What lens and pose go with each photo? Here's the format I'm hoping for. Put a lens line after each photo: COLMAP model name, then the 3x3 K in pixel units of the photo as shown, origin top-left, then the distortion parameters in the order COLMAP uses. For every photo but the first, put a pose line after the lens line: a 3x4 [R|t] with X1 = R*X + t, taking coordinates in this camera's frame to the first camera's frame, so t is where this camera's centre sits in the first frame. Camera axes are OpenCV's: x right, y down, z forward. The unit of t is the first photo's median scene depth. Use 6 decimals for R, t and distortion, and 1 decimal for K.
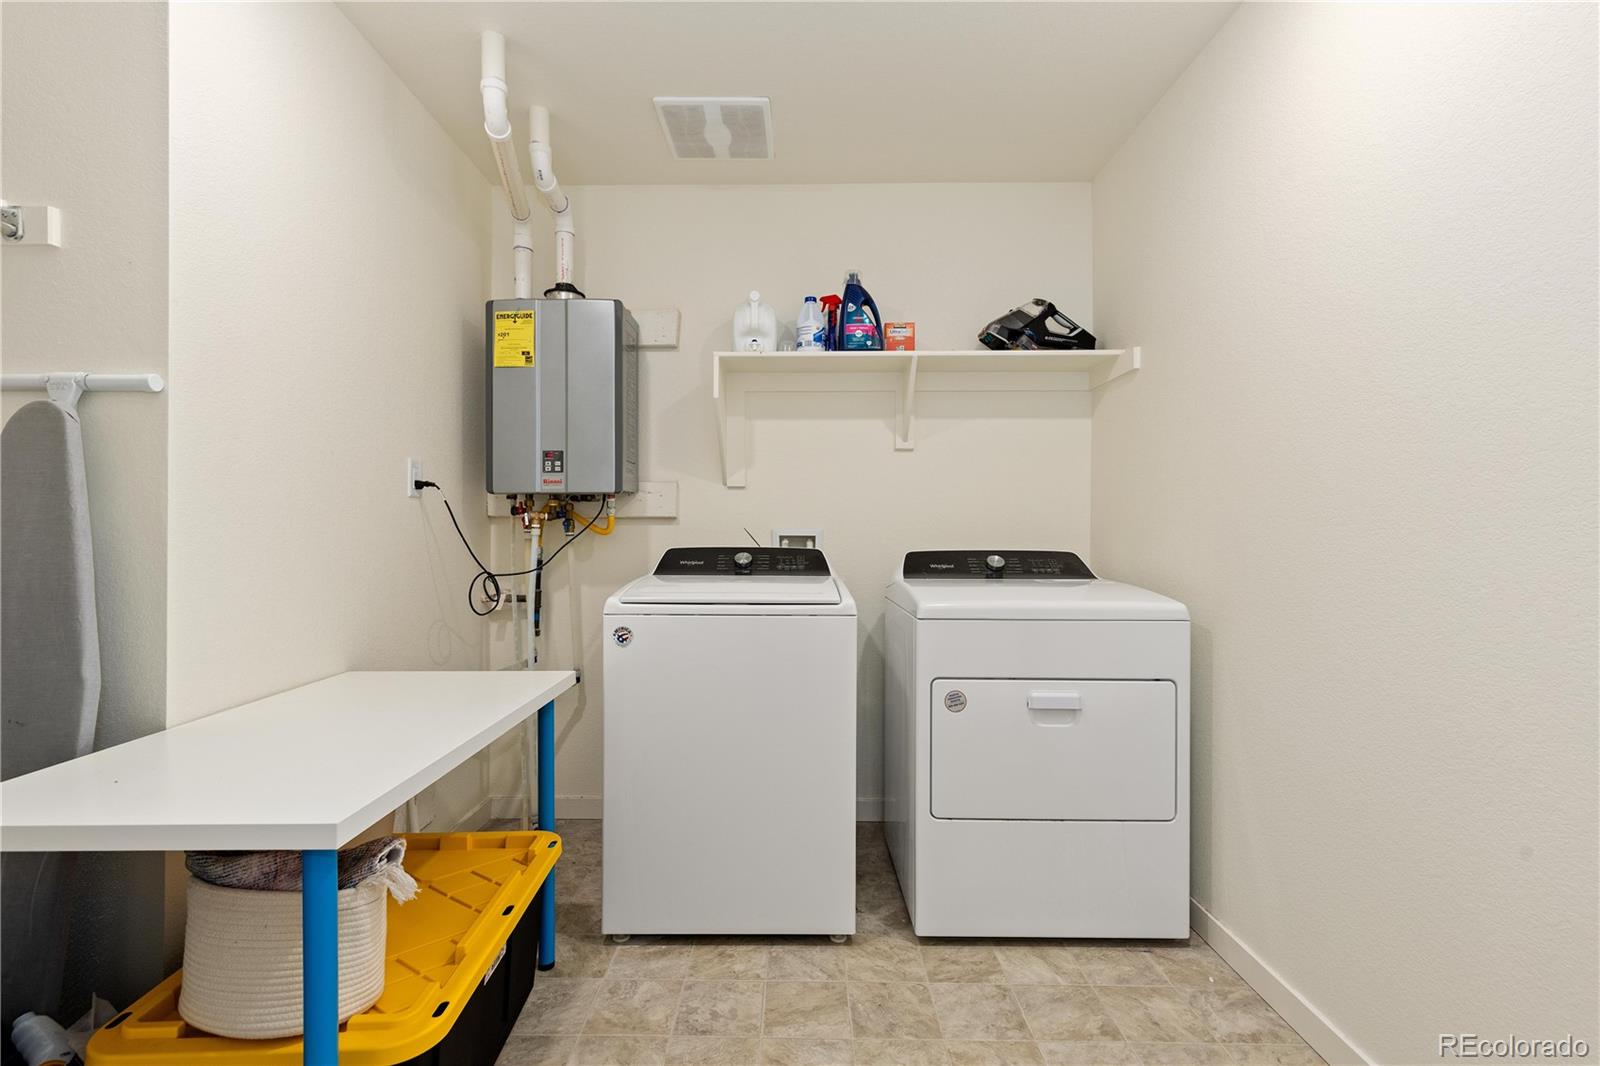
lens RADIAL K [[727.2, 0, 792.9], [0, 727.2, 531.6], [0, 0, 1]] dist [0.008547, -0.000521]
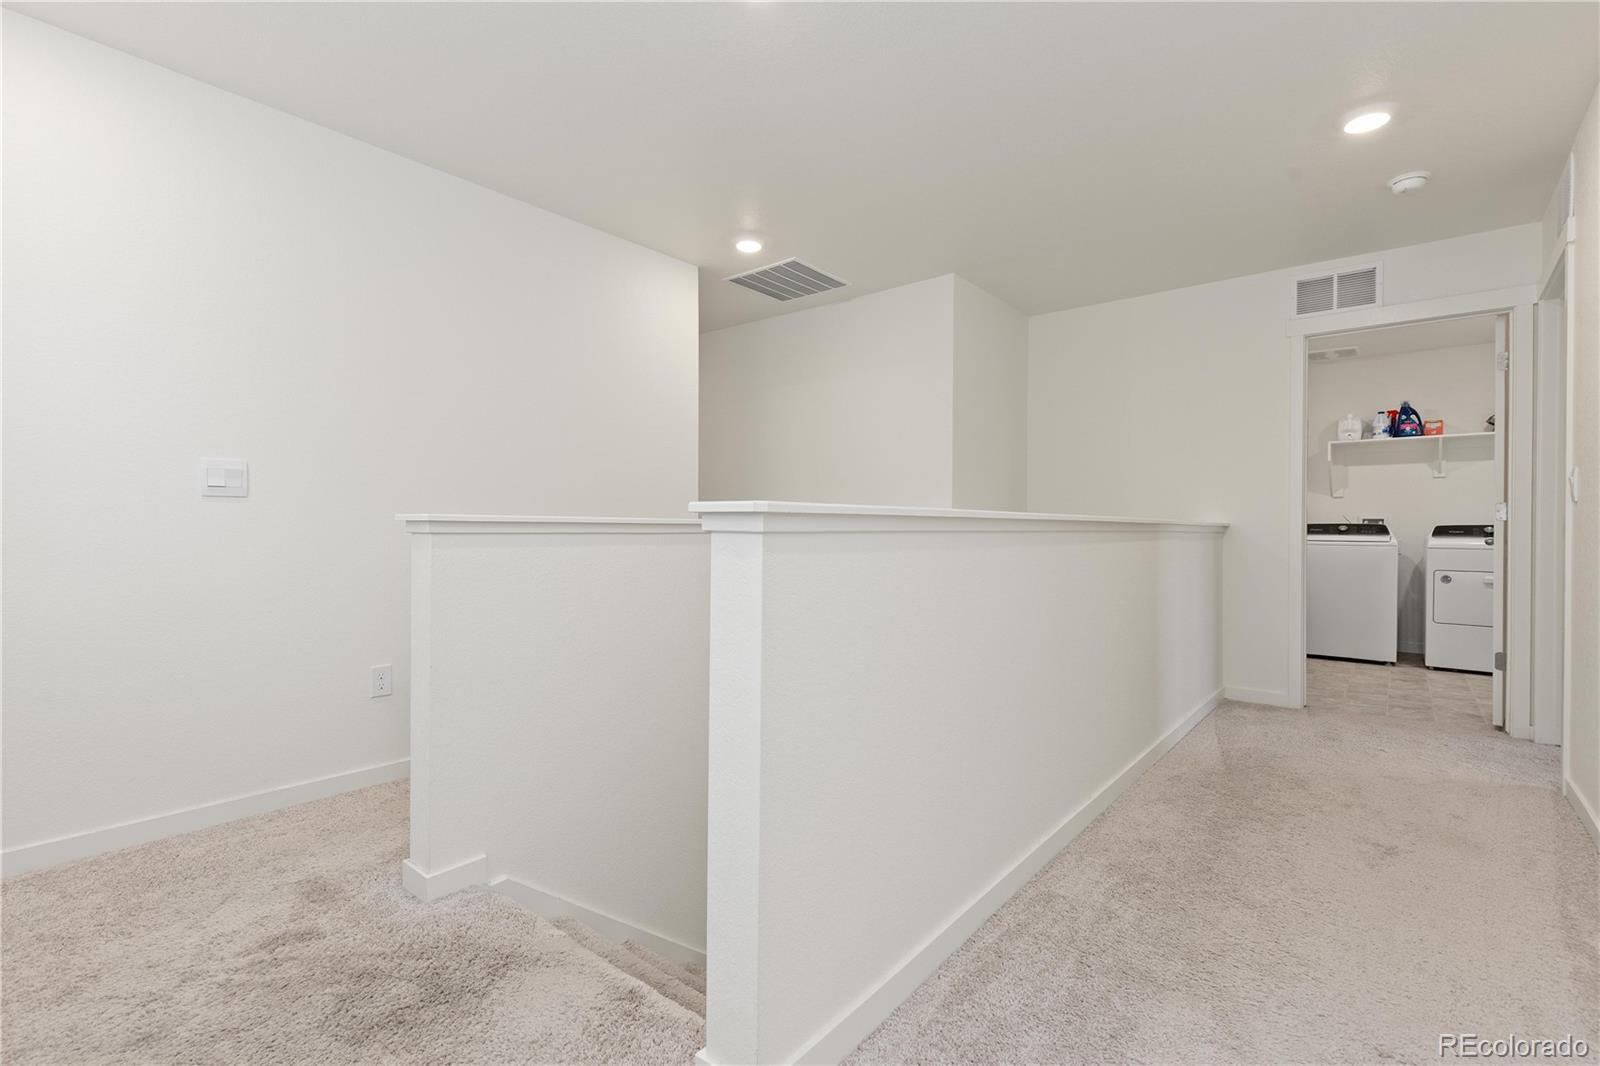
lens RADIAL K [[727.2, 0, 792.9], [0, 727.2, 531.6], [0, 0, 1]] dist [0.008547, -0.000521]
pose [[0.773694, 0.006091, -0.633530, 0.053077], [-0.001288, 0.999967, 0.008041, 0.030932], [0.633558, -0.005406, 0.773676, -1.953120]]
